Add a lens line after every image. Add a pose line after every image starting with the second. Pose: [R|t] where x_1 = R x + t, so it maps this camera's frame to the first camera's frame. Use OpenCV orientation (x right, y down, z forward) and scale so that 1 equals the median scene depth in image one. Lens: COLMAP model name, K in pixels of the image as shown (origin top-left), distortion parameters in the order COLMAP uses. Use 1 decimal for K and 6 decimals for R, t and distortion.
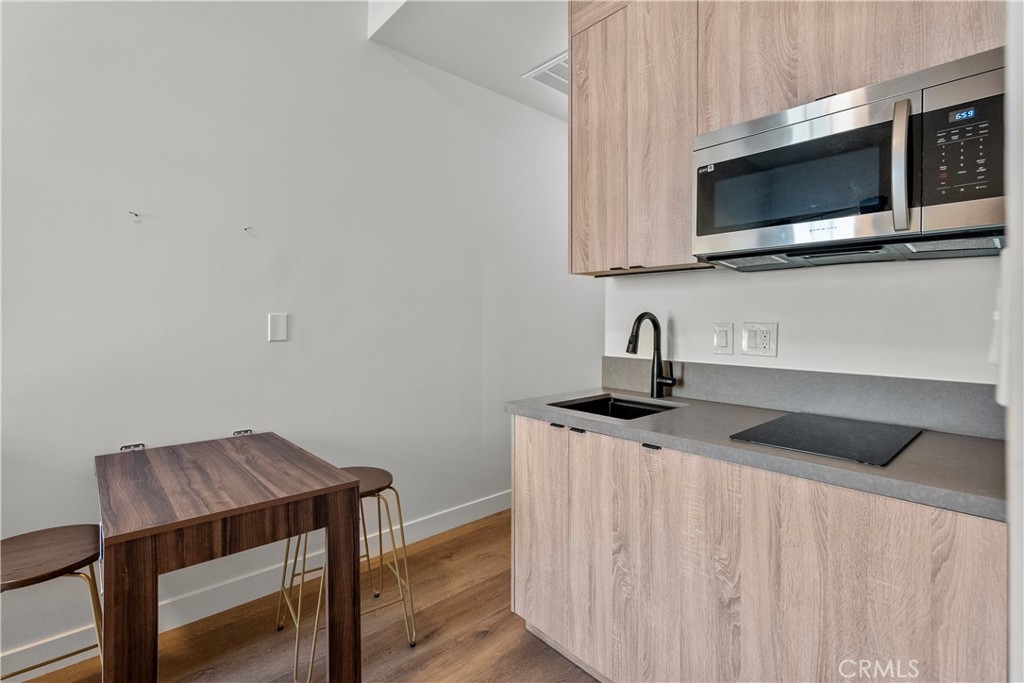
lens RADIAL K [[469.0, 0, 511.7], [0, 469.0, 321.0], [0, 0, 1]] dist [-0.000065, -0.000490]
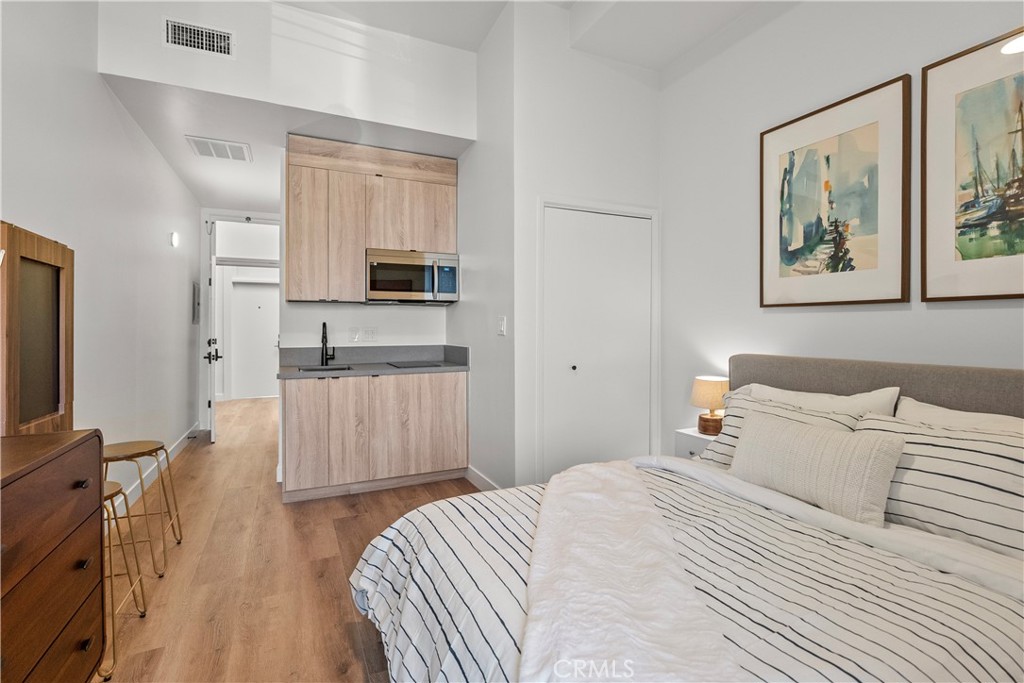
lens RADIAL K [[469.0, 0, 506.0], [0, 469.0, 331.1], [0, 0, 1]] dist [-0.000065, -0.000490]
pose [[0.322707, -0.013580, 0.946402, -1.671806], [0.006874, 0.999904, 0.012004, 0.000644], [-0.946474, 0.002632, 0.322769, -0.433460]]
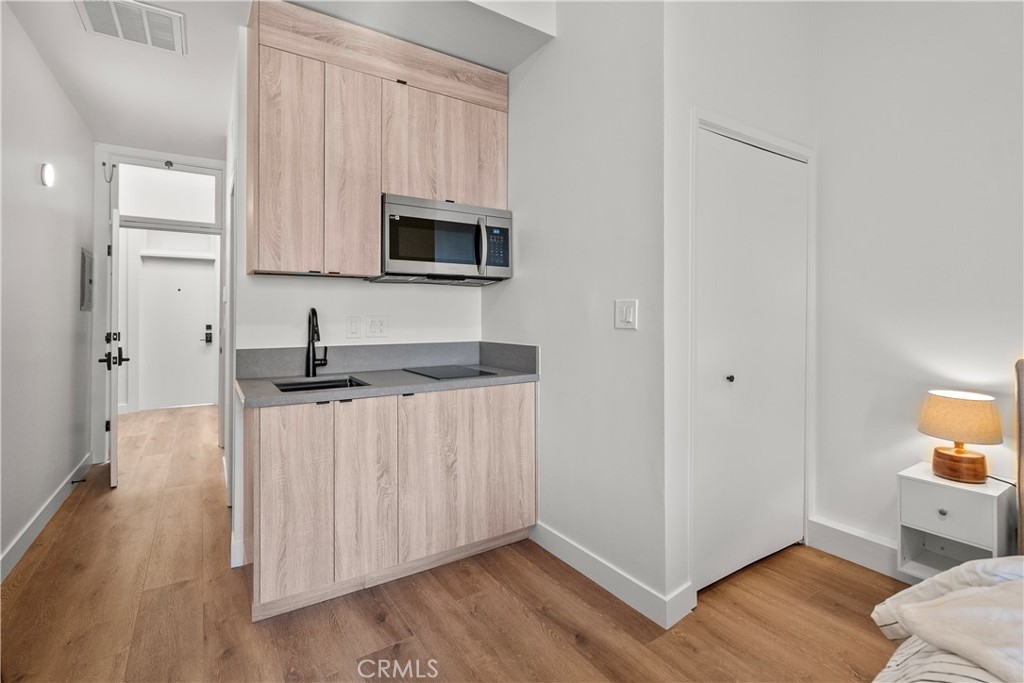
lens RADIAL K [[469.0, 0, 506.2], [0, 469.0, 317.7], [0, 0, 1]] dist [-0.000065, -0.000490]
pose [[0.183321, -0.008962, 0.983012, -1.057573], [0.005180, 0.999953, 0.008150, -0.000352], [-0.983039, 0.003598, 0.183359, 0.350548]]
